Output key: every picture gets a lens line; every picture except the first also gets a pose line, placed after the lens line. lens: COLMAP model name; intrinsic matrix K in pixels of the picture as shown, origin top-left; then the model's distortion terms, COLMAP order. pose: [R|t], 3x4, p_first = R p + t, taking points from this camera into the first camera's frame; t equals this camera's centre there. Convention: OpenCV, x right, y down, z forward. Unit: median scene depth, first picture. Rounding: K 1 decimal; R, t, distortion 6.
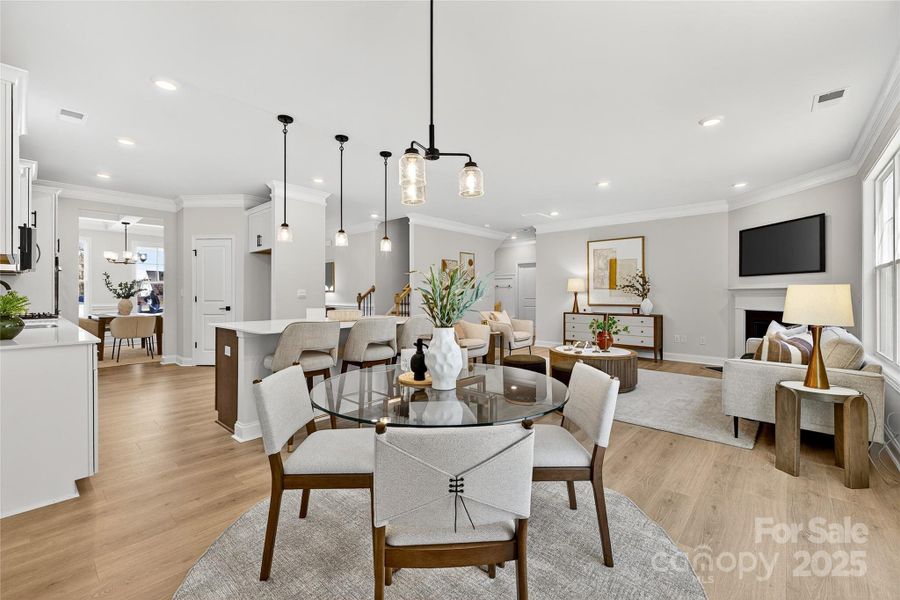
lens RADIAL K [[378.6, 0, 449.6], [0, 378.6, 293.8], [0, 0, 1]] dist [0.001962, -0.001798]
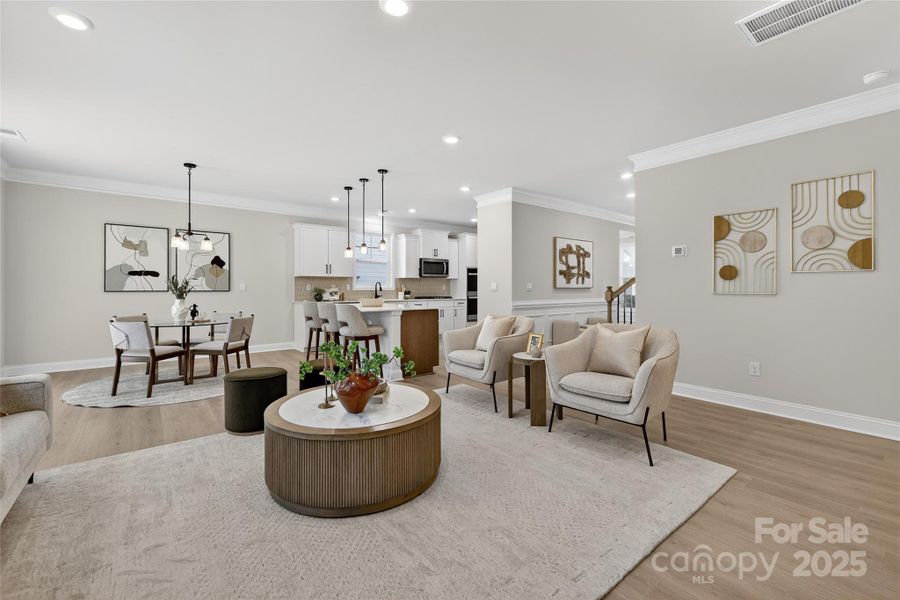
lens RADIAL K [[378.6, 0, 449.7], [0, 378.6, 291.5], [0, 0, 1]] dist [0.001962, -0.001798]
pose [[-0.168582, 0.009785, -0.985639, 0.591339], [0.000508, 0.999951, 0.009841, 0.001316], [0.985688, 0.001158, -0.168578, 0.849712]]
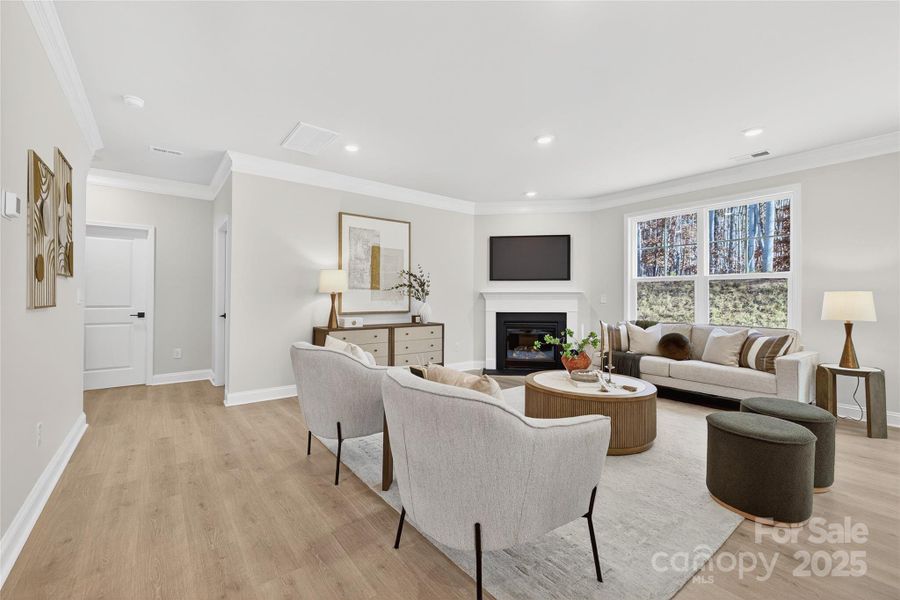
lens RADIAL K [[378.6, 0, 449.2], [0, 378.6, 293.4], [0, 0, 1]] dist [0.001962, -0.001798]
pose [[0.169447, 0.010906, 0.985479, -0.239727], [-0.003448, 0.999939, -0.010473, 0.001327], [-0.985533, -0.001623, 0.169474, 0.796857]]
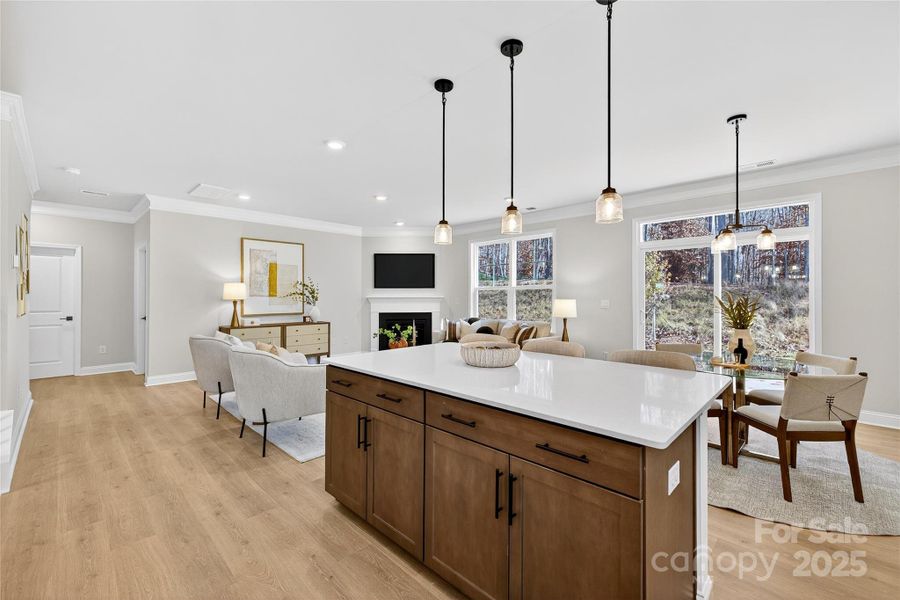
lens RADIAL K [[378.6, 0, 452.8], [0, 378.6, 295.1], [0, 0, 1]] dist [0.001962, -0.001798]
pose [[0.029316, 0.002650, 0.999567, -0.480672], [0.000145, 0.999996, -0.002656, -0.014616], [-0.999570, 0.000223, 0.029316, 0.582136]]
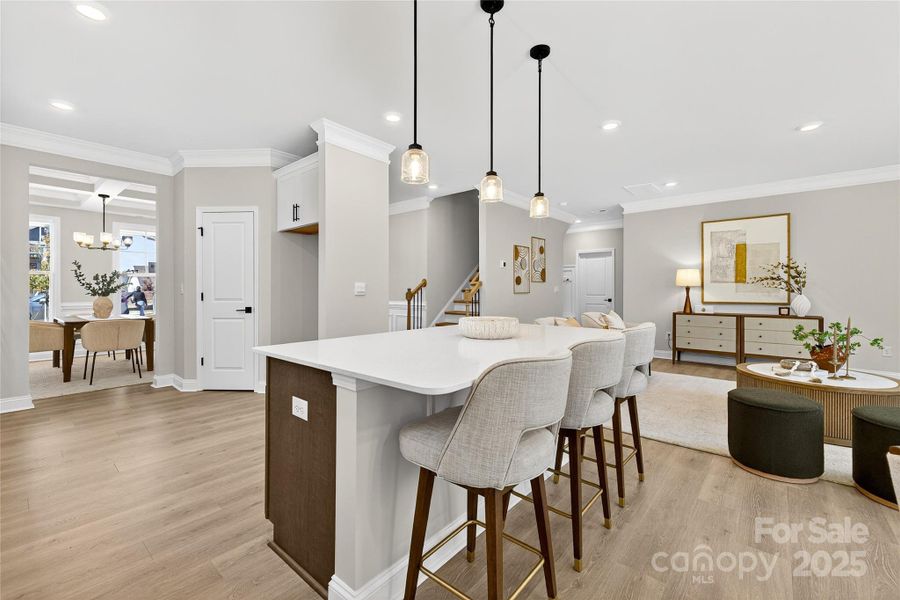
lens RADIAL K [[378.6, 0, 448.5], [0, 378.6, 289.4], [0, 0, 1]] dist [0.001962, -0.001798]
pose [[0.999837, -0.001399, 0.017981, -0.194125], [0.001389, 0.999999, 0.000579, 0.000177], [-0.017982, -0.000554, 0.999838, 0.248134]]
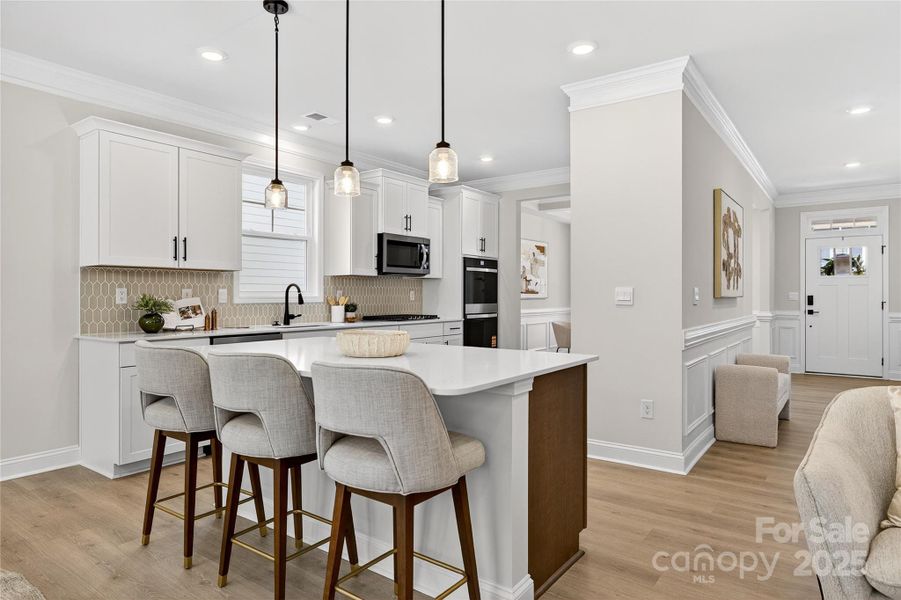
lens RADIAL K [[542.1, 0, 448.0], [0, 542.1, 296.1], [0, 0, 1]] dist [-0.006761, 0.000493]
pose [[0.087603, 0.001077, -0.996155, 0.214720], [0.000324, 0.999999, 0.001110, -0.000636], [0.996155, -0.000420, 0.087603, 0.576877]]
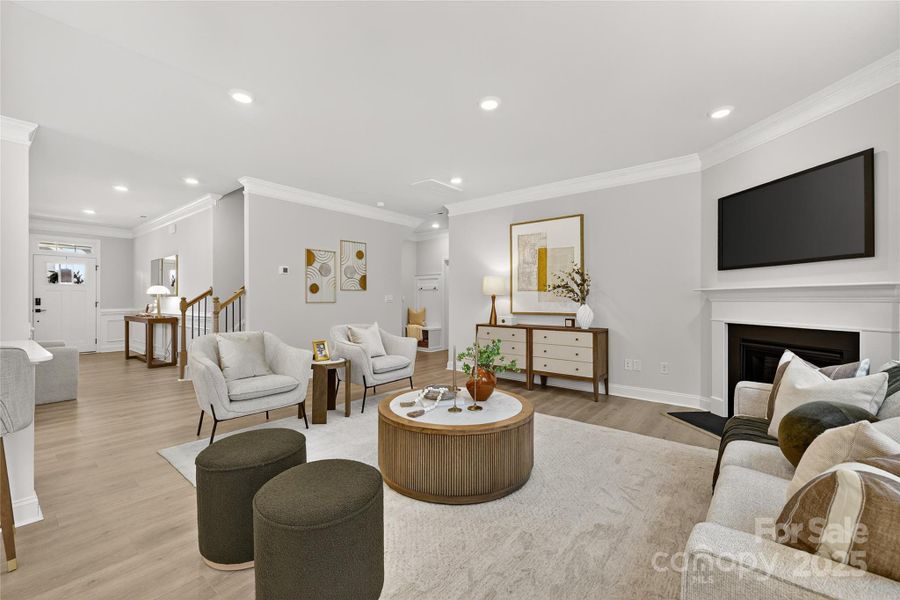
lens RADIAL K [[378.6, 0, 451.2], [0, 378.6, 297.4], [0, 0, 1]] dist [0.001962, -0.001798]
pose [[0.998667, -0.000243, 0.051607, 0.240440], [0.000374, 0.999997, -0.002527, 0.001025], [-0.051606, 0.002543, 0.998664, 0.328204]]
